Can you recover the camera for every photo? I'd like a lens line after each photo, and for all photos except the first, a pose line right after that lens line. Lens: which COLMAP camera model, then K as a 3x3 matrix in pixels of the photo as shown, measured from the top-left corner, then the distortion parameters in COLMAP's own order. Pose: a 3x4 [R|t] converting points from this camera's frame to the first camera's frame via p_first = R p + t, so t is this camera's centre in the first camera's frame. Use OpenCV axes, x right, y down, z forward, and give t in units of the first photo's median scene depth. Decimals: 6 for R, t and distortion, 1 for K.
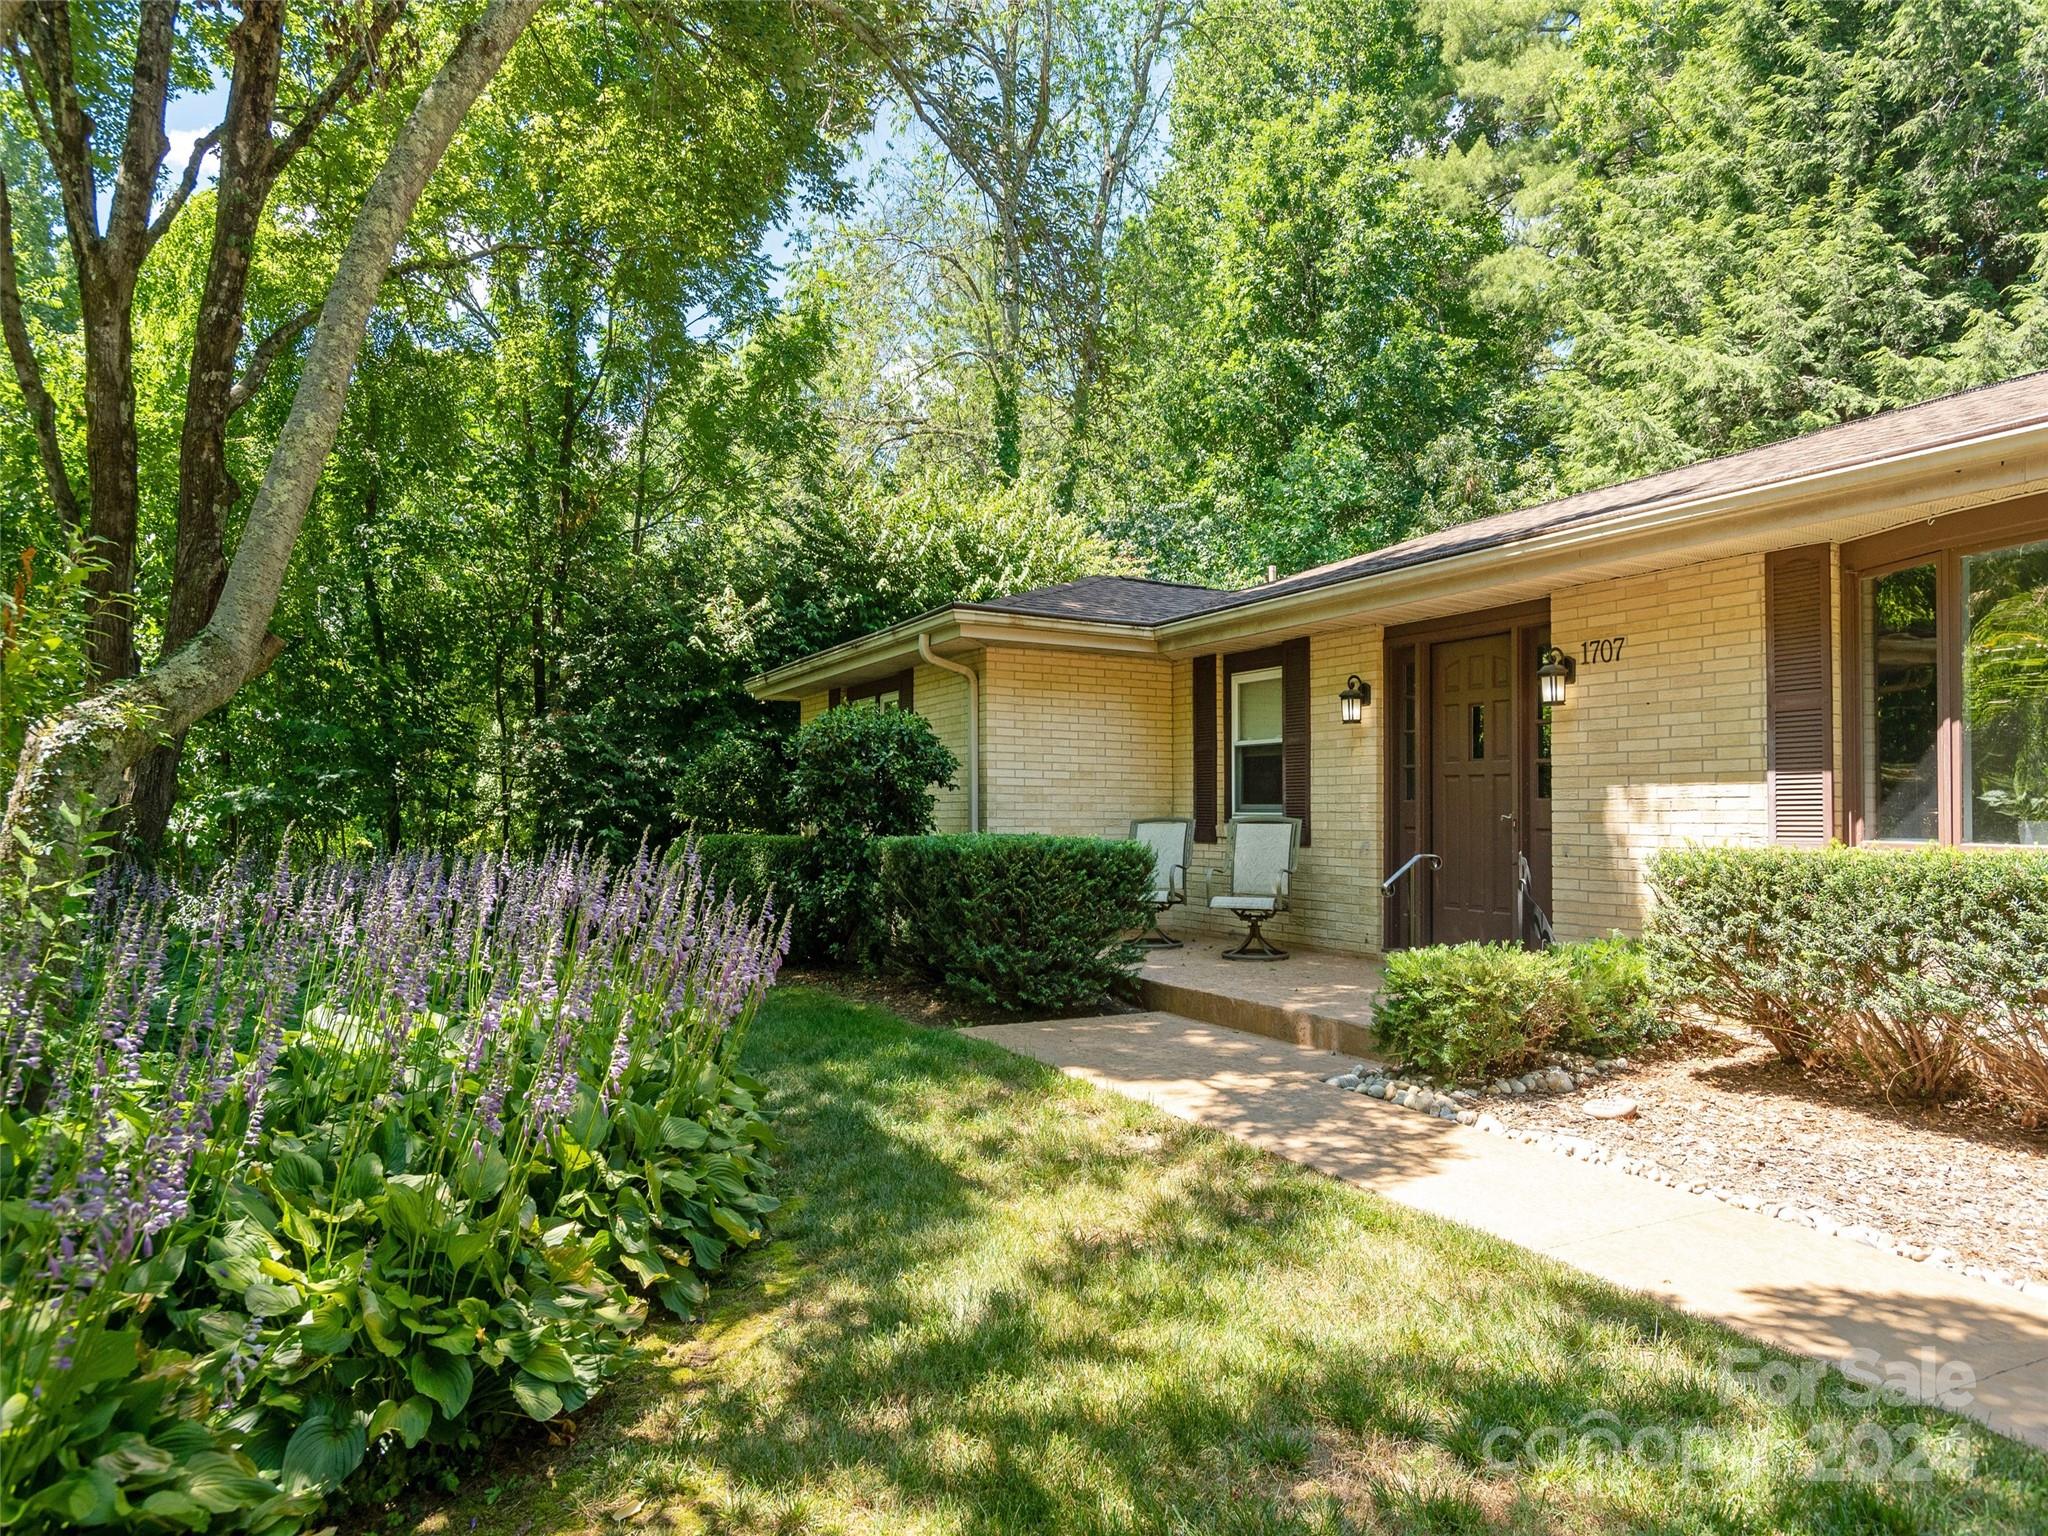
lens RADIAL K [[1266.1, 0, 1034.4], [0, 1266.1, 785.4], [0, 0, 1]] dist [-0.021717, 0.011853]
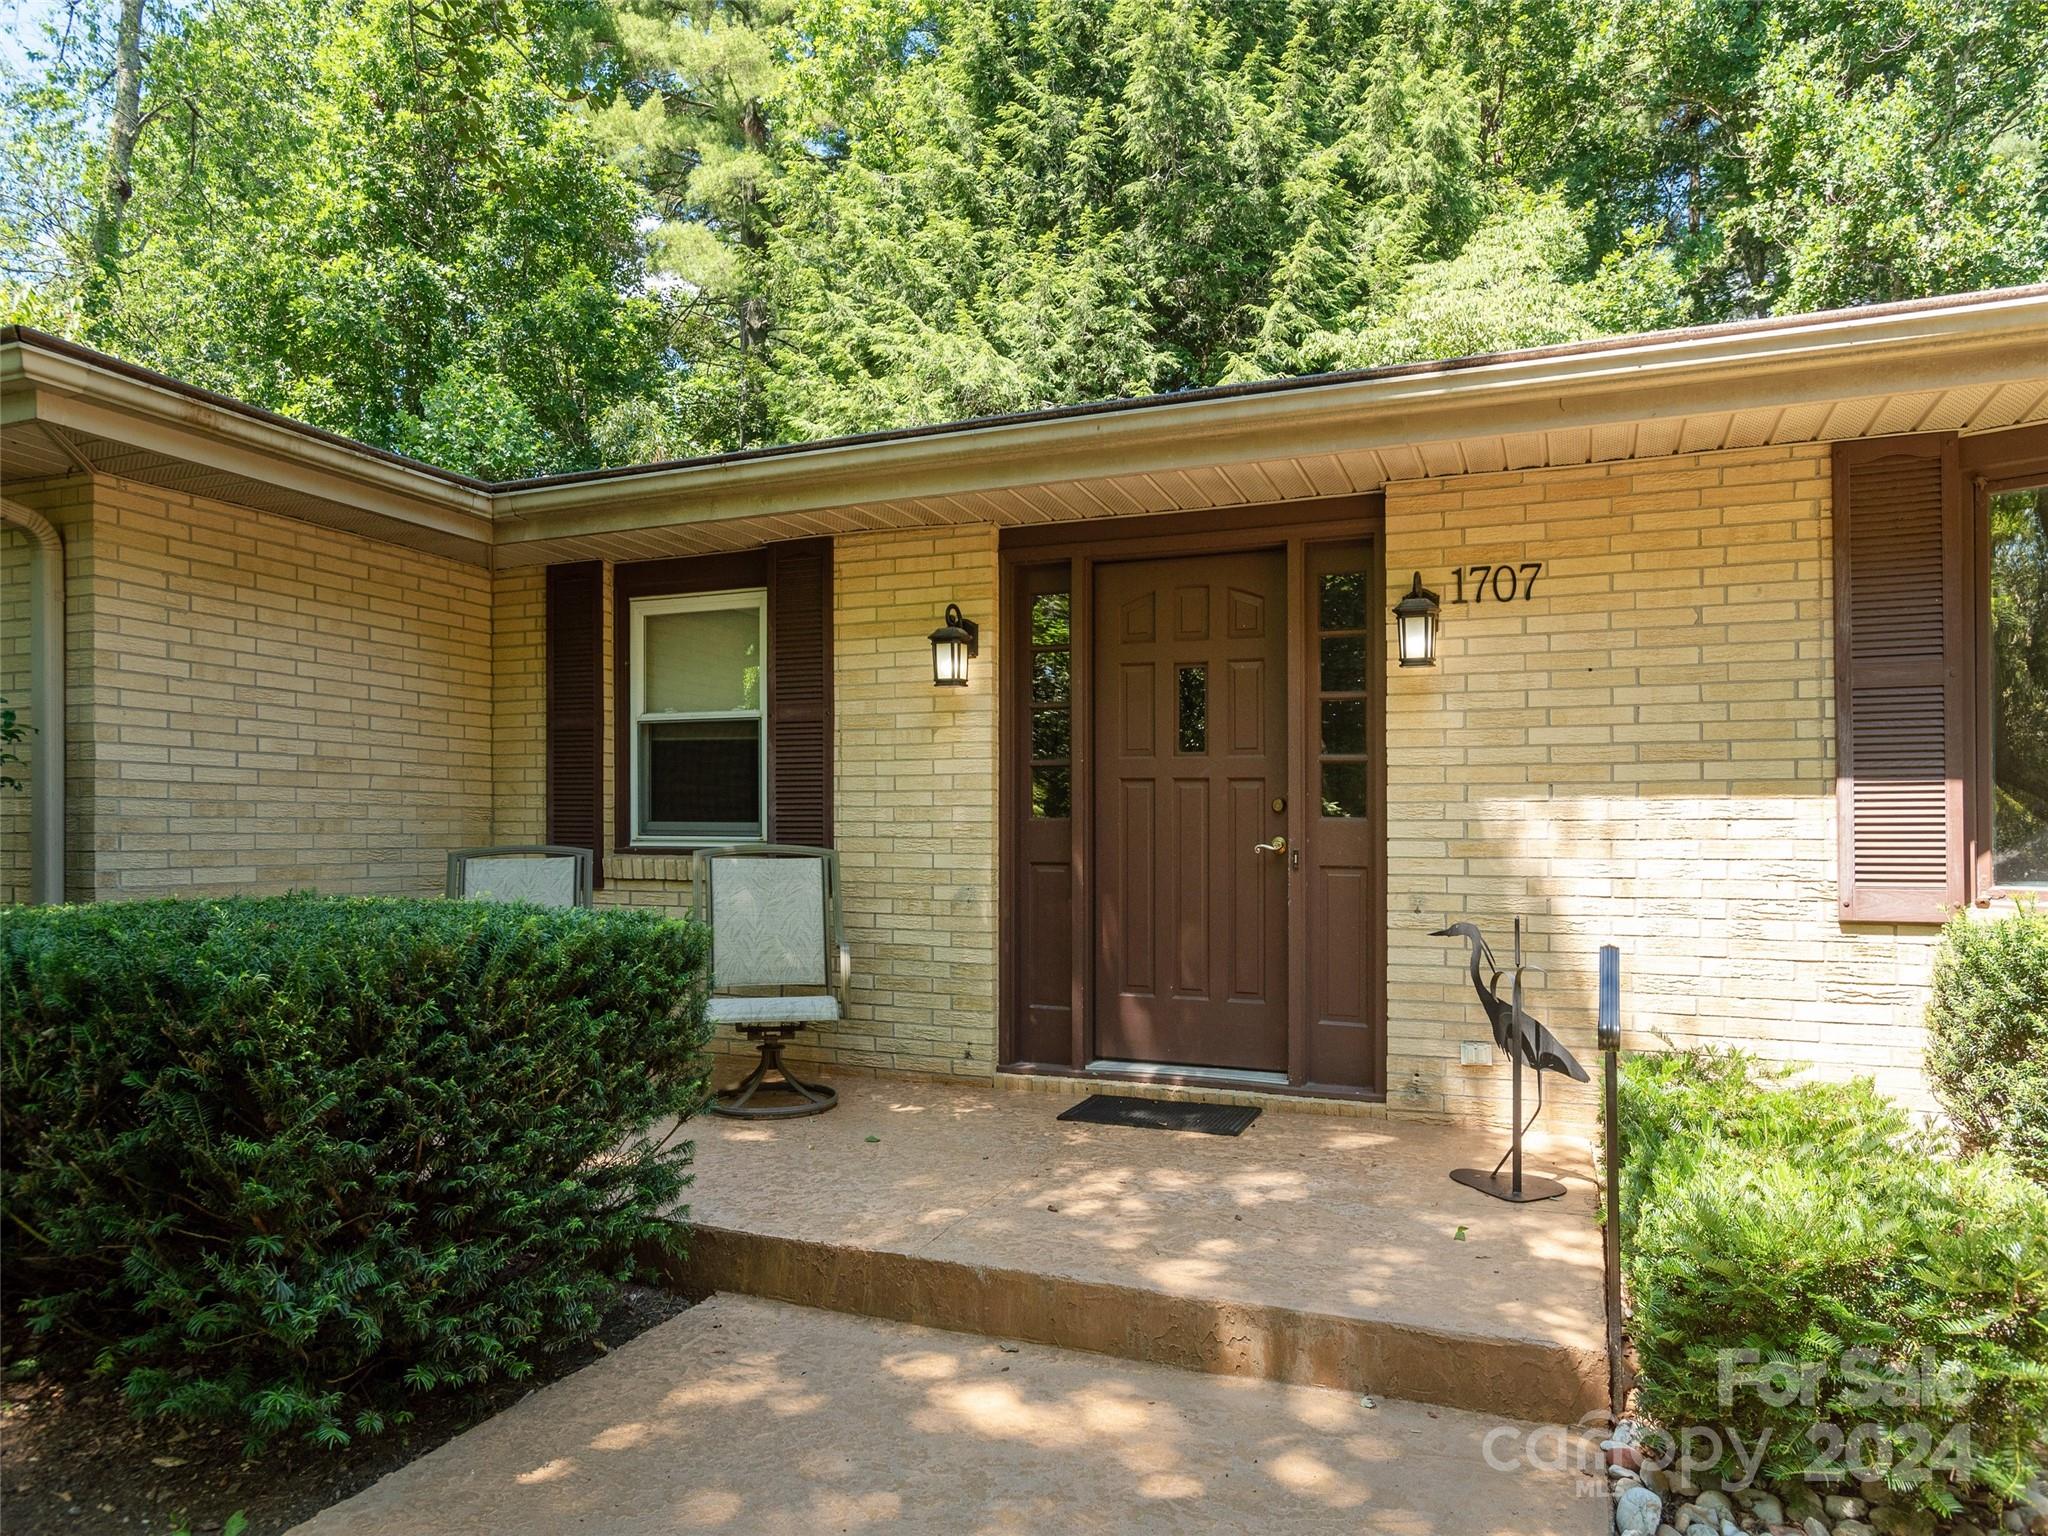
lens RADIAL K [[1266.1, 0, 1058.8], [0, 1266.1, 799.6], [0, 0, 1]] dist [-0.021717, 0.011853]
pose [[0.748370, 0.020237, 0.662973, -0.097127], [-0.017199, 0.999790, -0.011105, 0.009192], [-0.663059, -0.003092, 0.748561, 0.531589]]
